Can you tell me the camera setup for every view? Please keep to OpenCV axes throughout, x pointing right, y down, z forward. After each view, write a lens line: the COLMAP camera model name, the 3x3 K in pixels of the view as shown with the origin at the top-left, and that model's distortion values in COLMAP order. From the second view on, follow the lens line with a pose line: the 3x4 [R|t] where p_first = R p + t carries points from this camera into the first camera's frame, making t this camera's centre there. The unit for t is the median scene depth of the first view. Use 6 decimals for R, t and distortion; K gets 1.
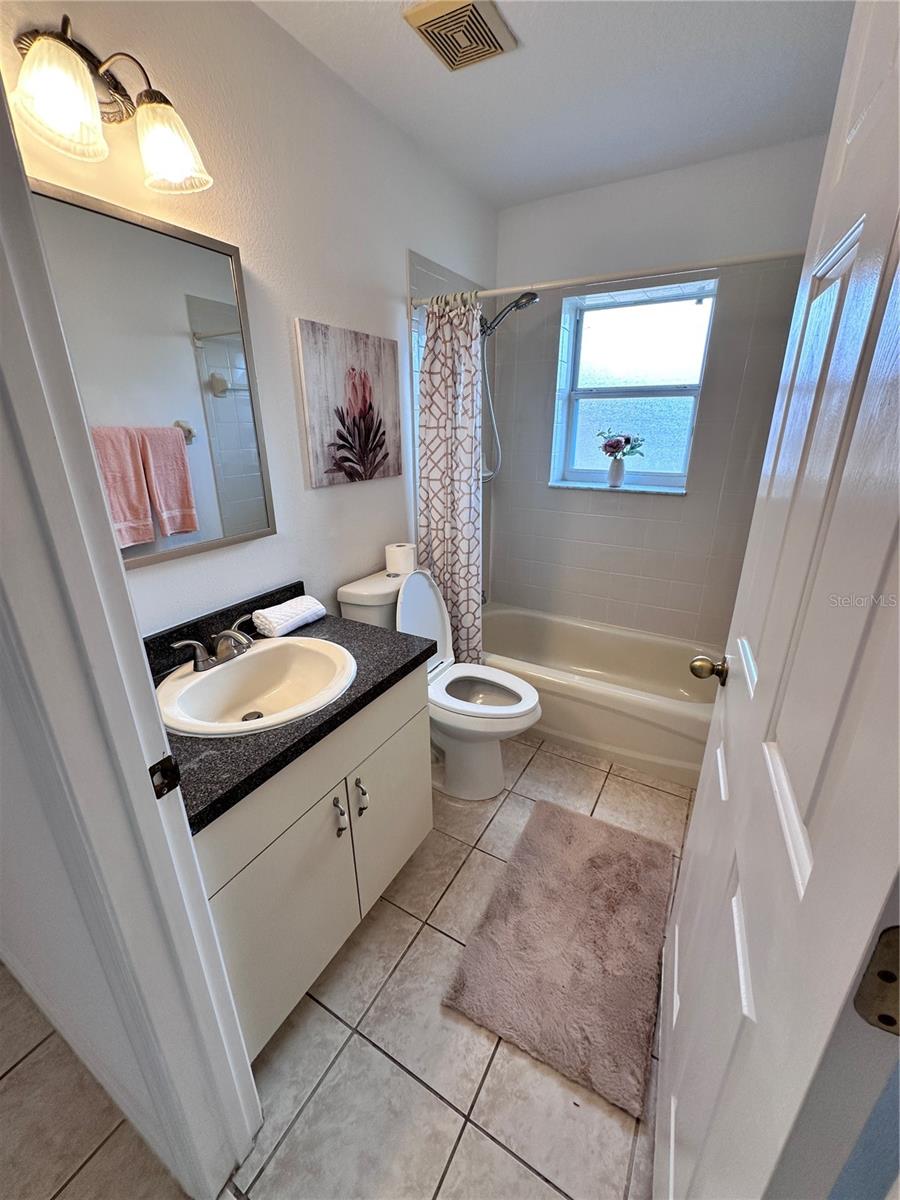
lens RADIAL K [[480.2, 0, 452.0], [0, 480.2, 599.5], [0, 0, 1]] dist [-0.004944, 0.001695]
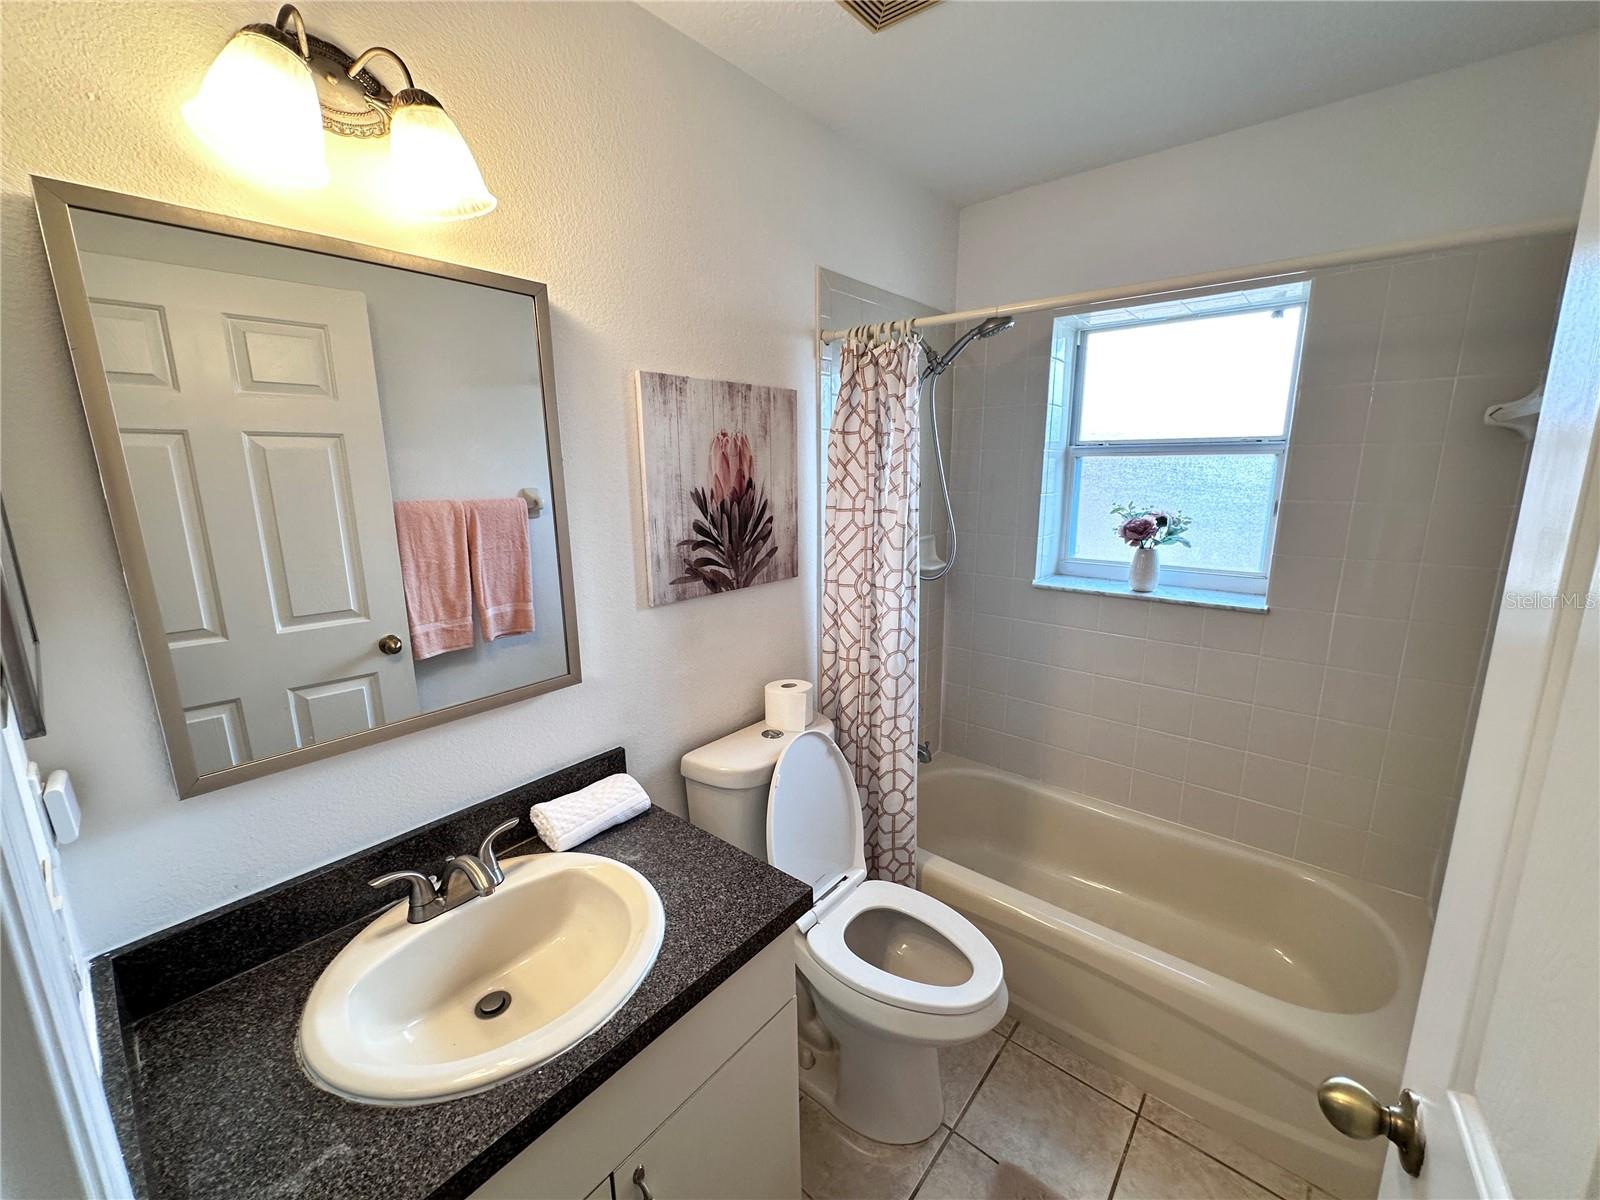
lens RADIAL K [[640.3, 0, 801.5], [0, 640.3, 597.1], [0, 0, 1]] dist [-0.004944, 0.001695]
pose [[0.984793, 0.030647, -0.171007, 0.055994], [-0.055036, 0.988655, -0.139760, -0.111483], [0.164783, 0.147046, 0.975307, 0.141283]]
